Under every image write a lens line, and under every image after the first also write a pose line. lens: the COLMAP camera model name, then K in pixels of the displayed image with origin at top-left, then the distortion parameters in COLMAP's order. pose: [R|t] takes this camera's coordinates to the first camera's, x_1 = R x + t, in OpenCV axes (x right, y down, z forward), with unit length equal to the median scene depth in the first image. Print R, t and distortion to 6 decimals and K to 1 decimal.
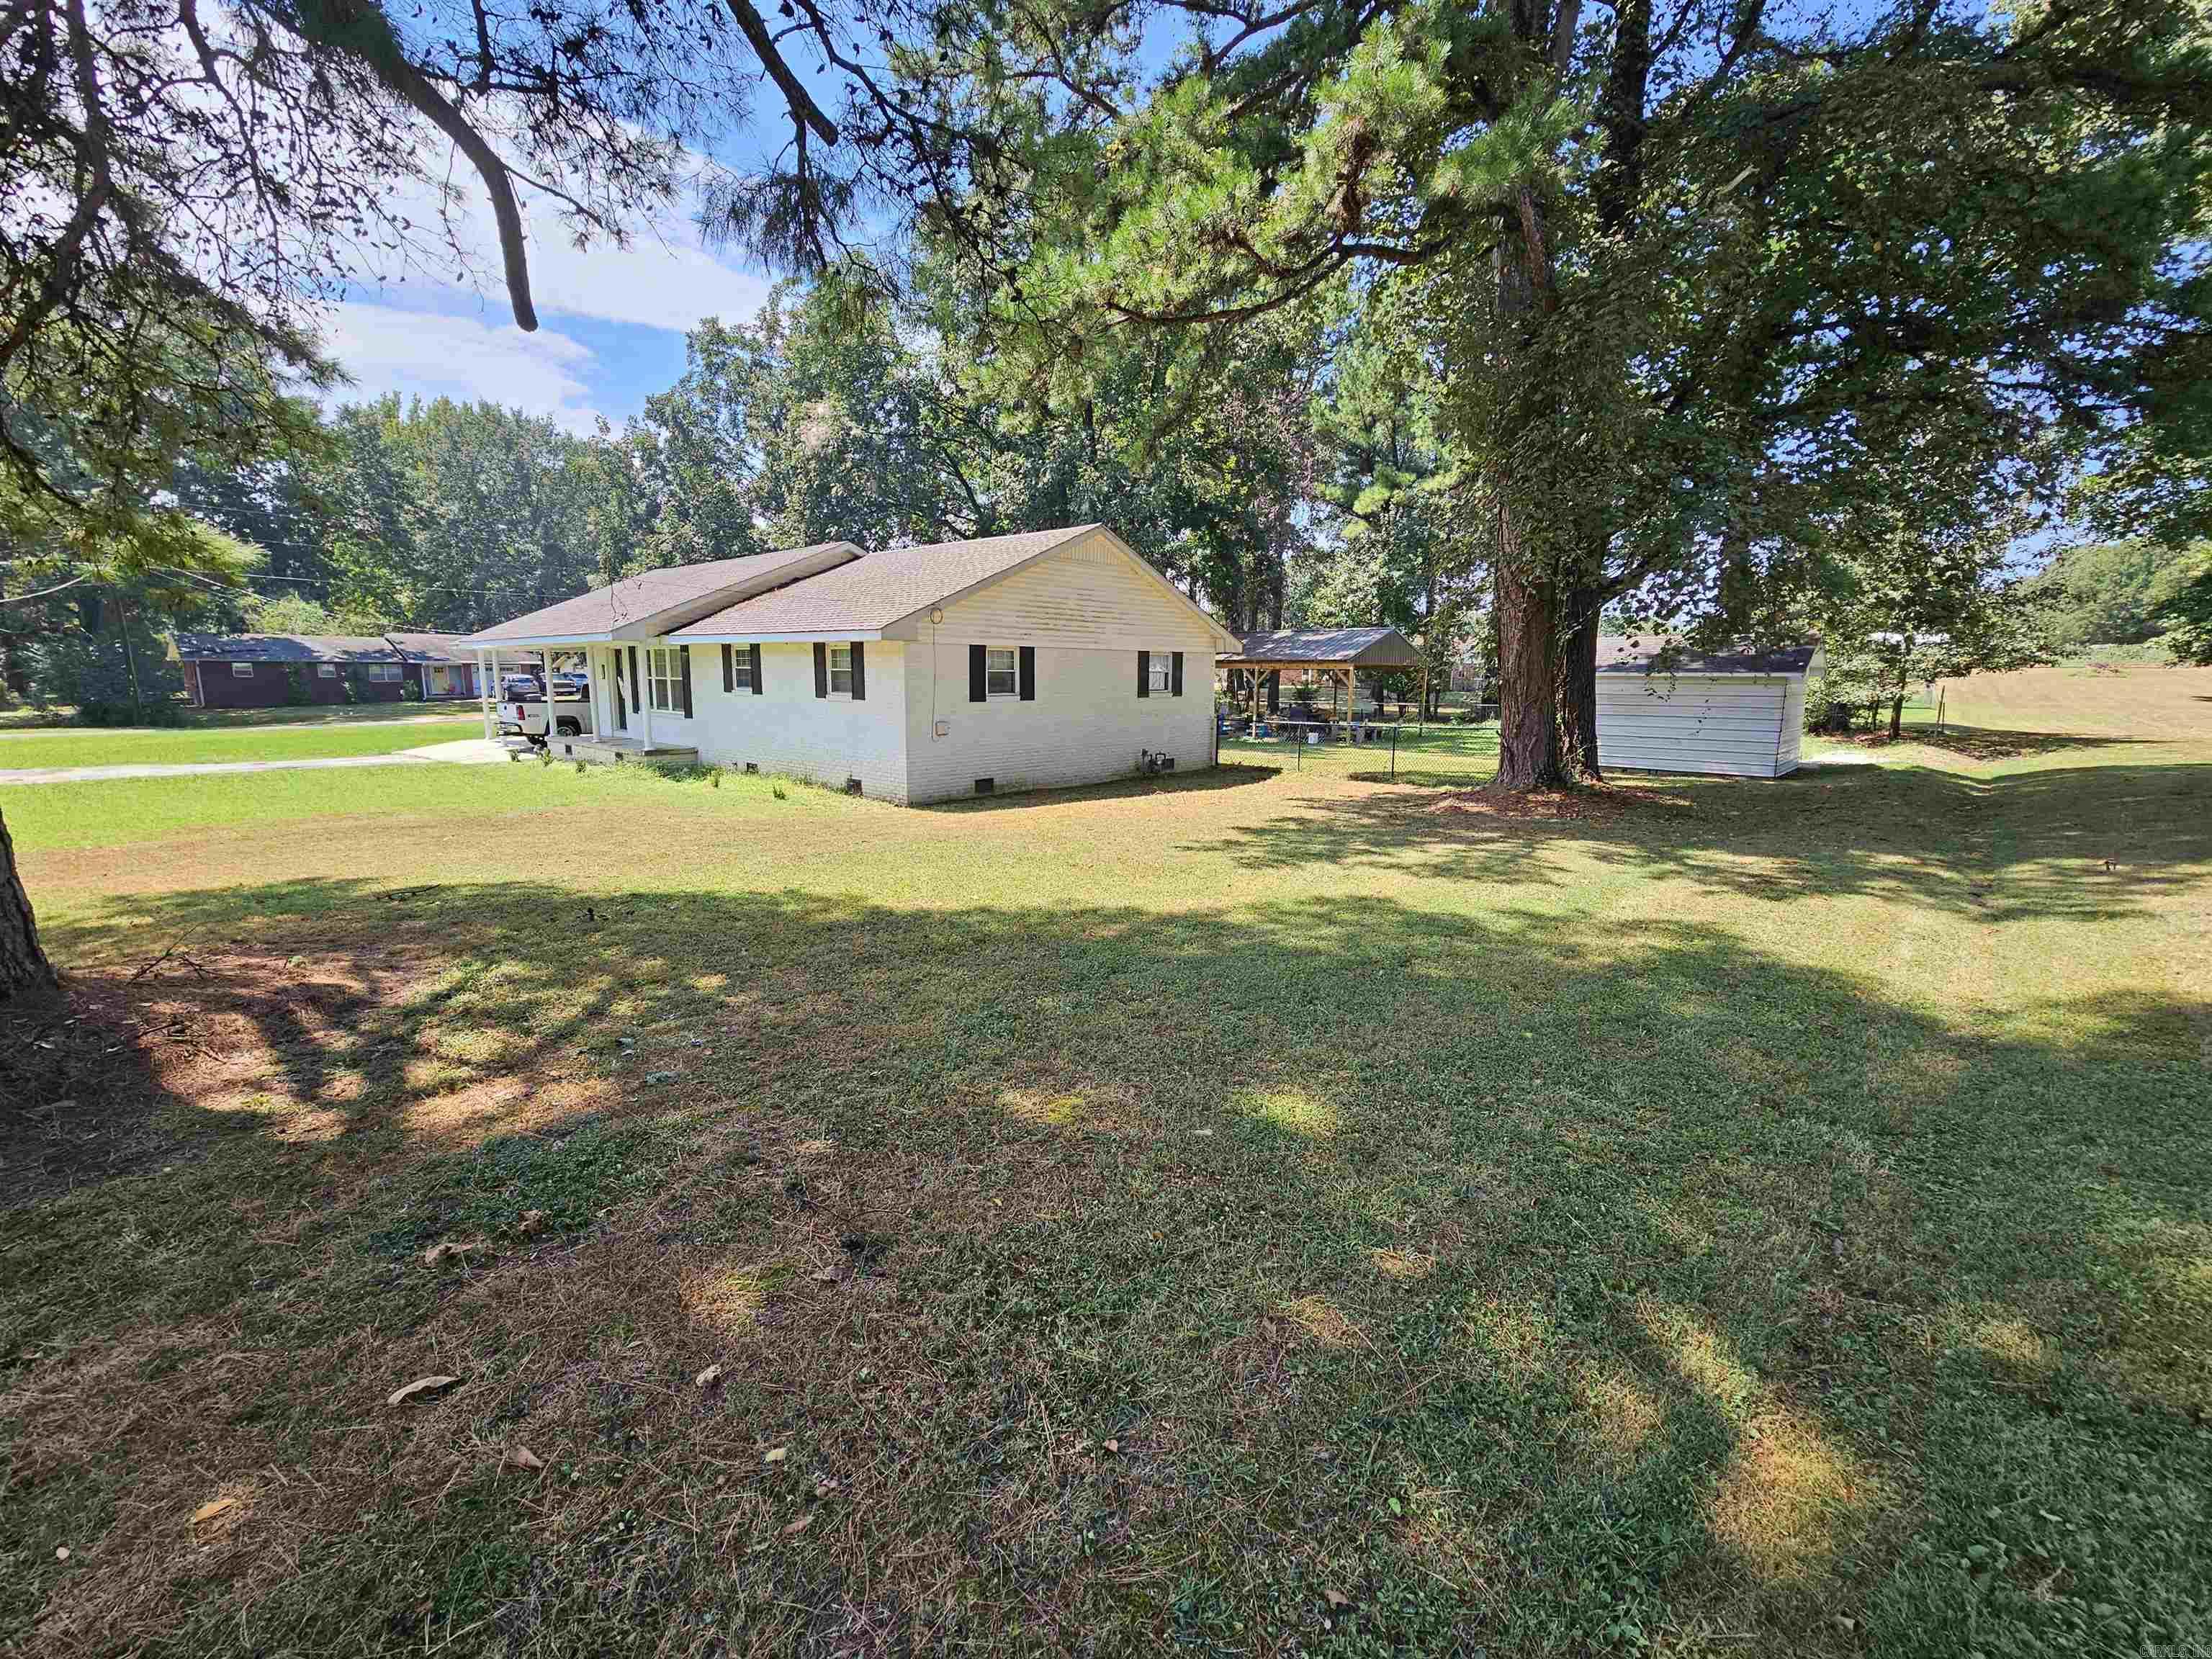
lens RADIAL K [[908.1, 0, 1093.8], [0, 908.1, 828.6], [0, 0, 1]] dist [-0.000041, -0.000204]
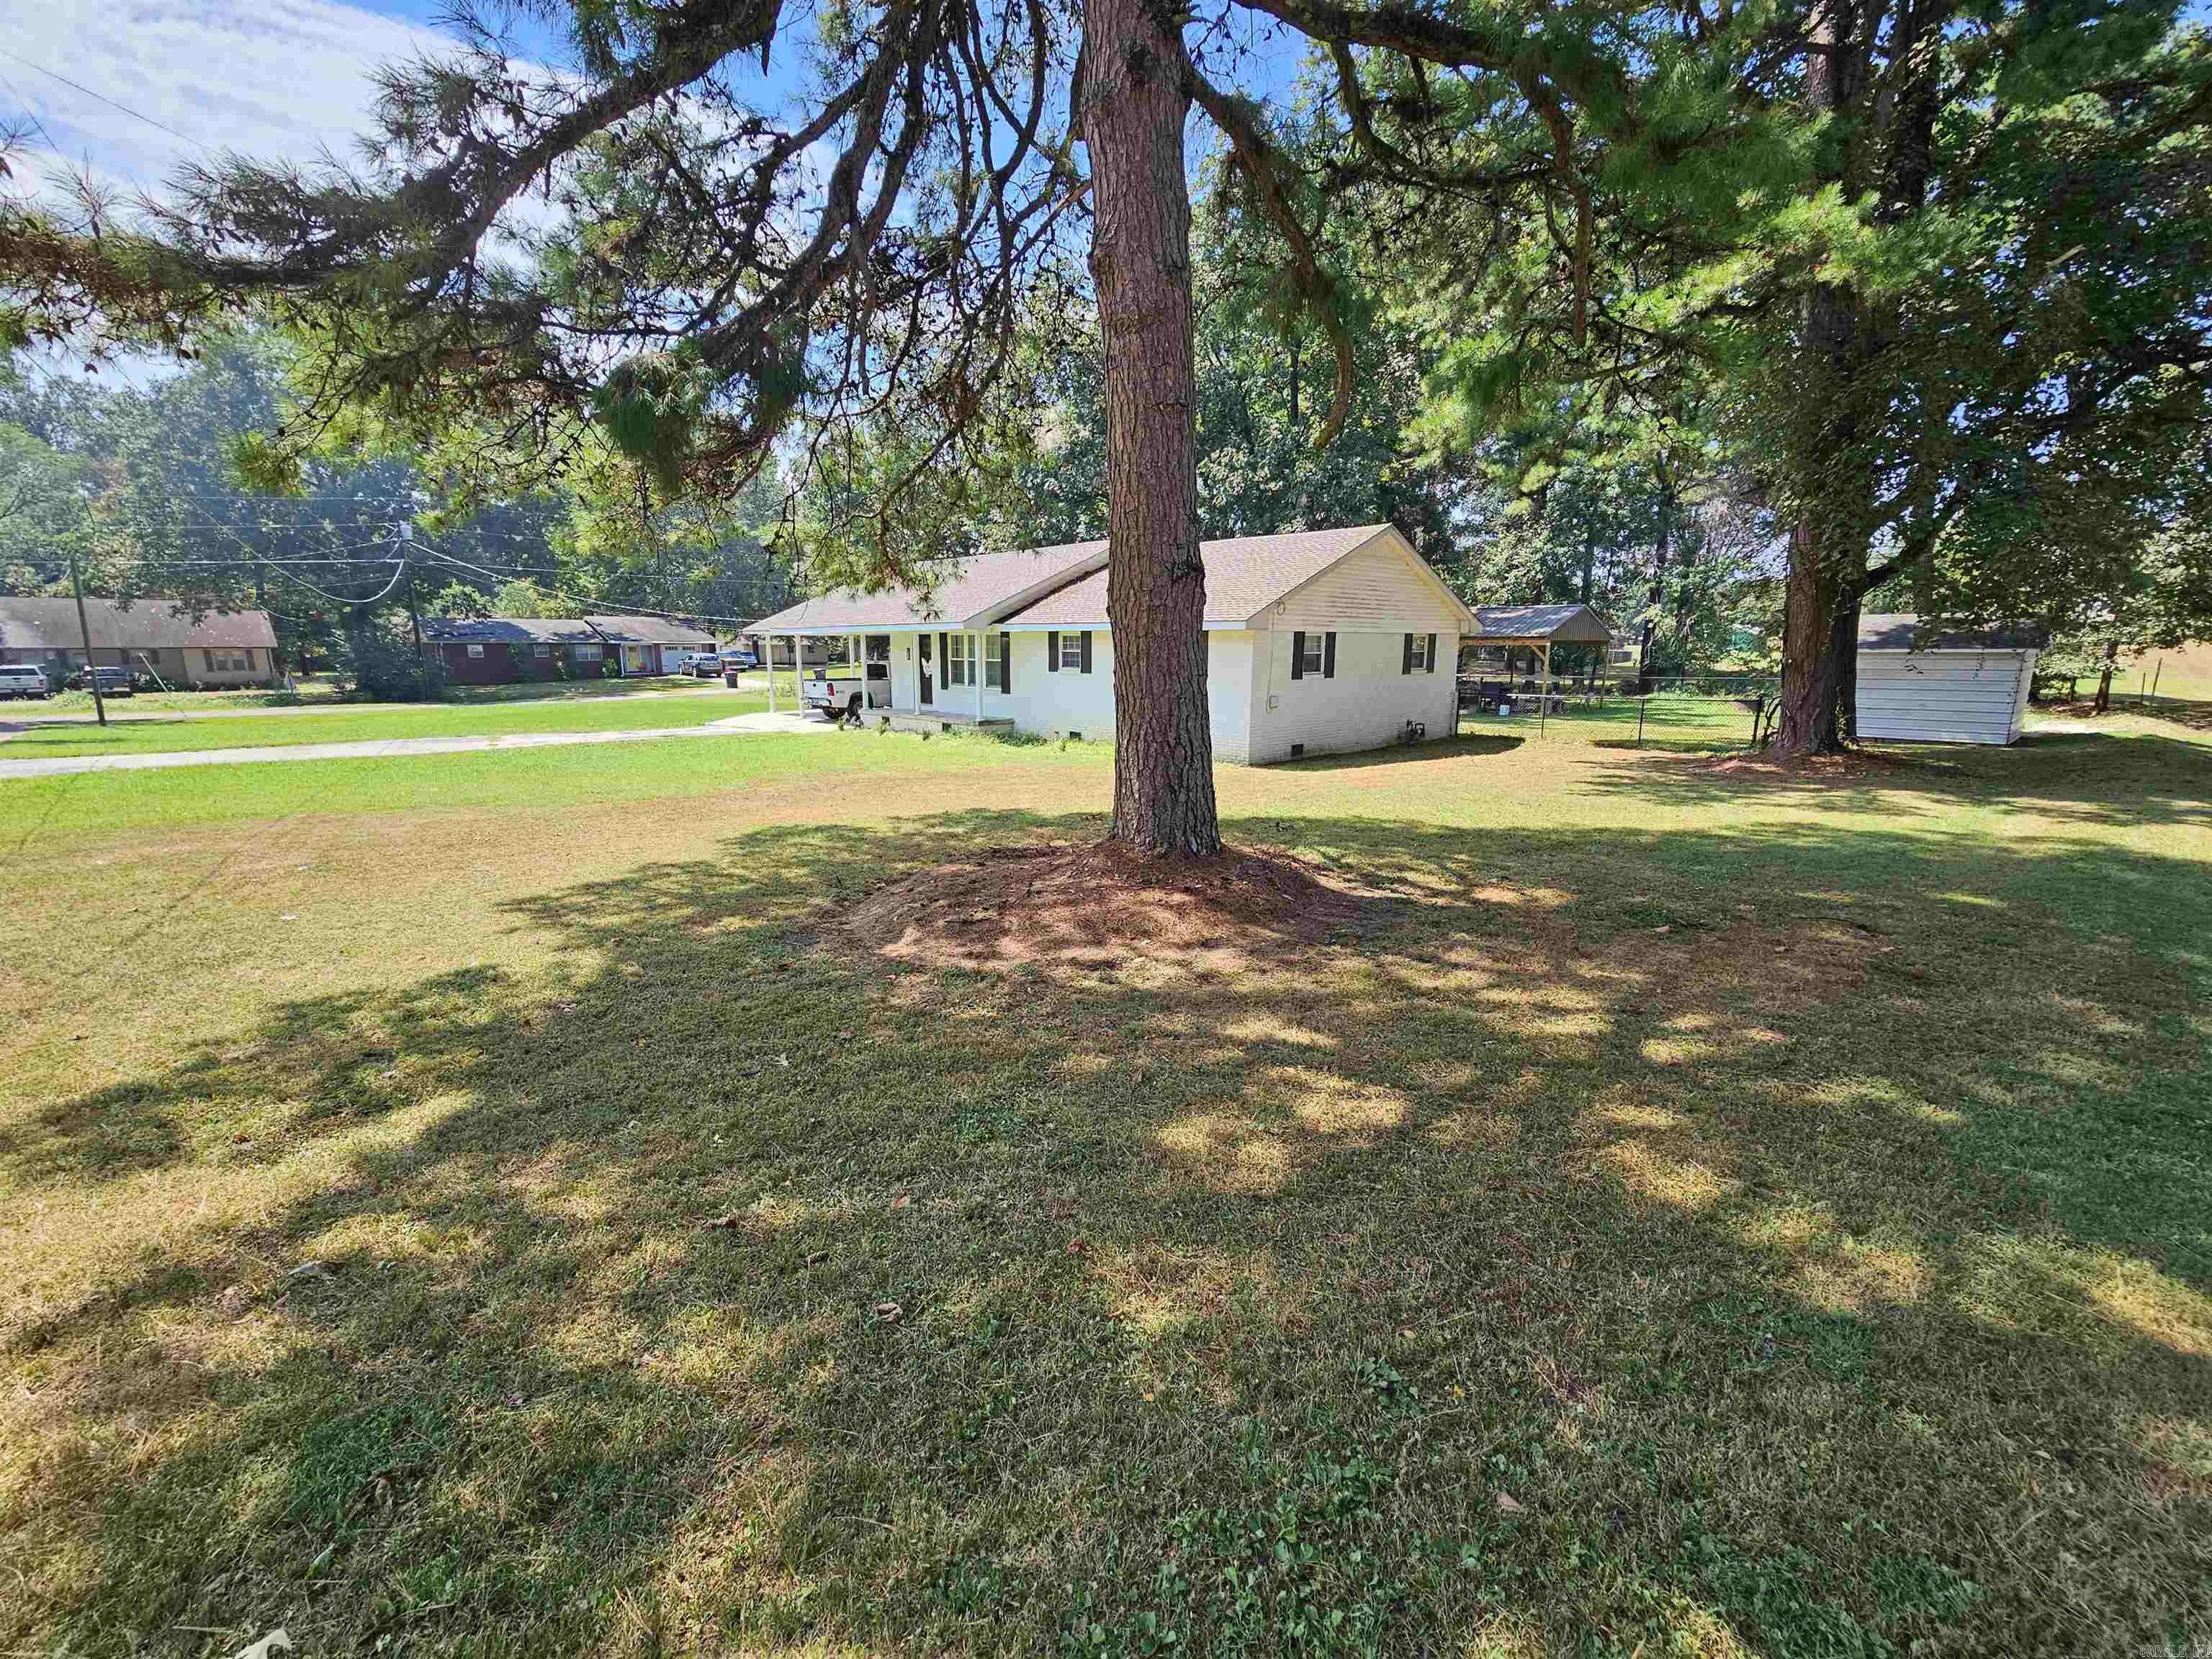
lens RADIAL K [[908.1, 0, 1096.2], [0, 908.1, 825.9], [0, 0, 1]] dist [-0.000041, -0.000204]
pose [[0.996551, 0.008568, -0.082544, -0.225907], [-0.006391, 0.999626, 0.026599, 0.017127], [0.082741, -0.025979, 0.996232, -0.163592]]
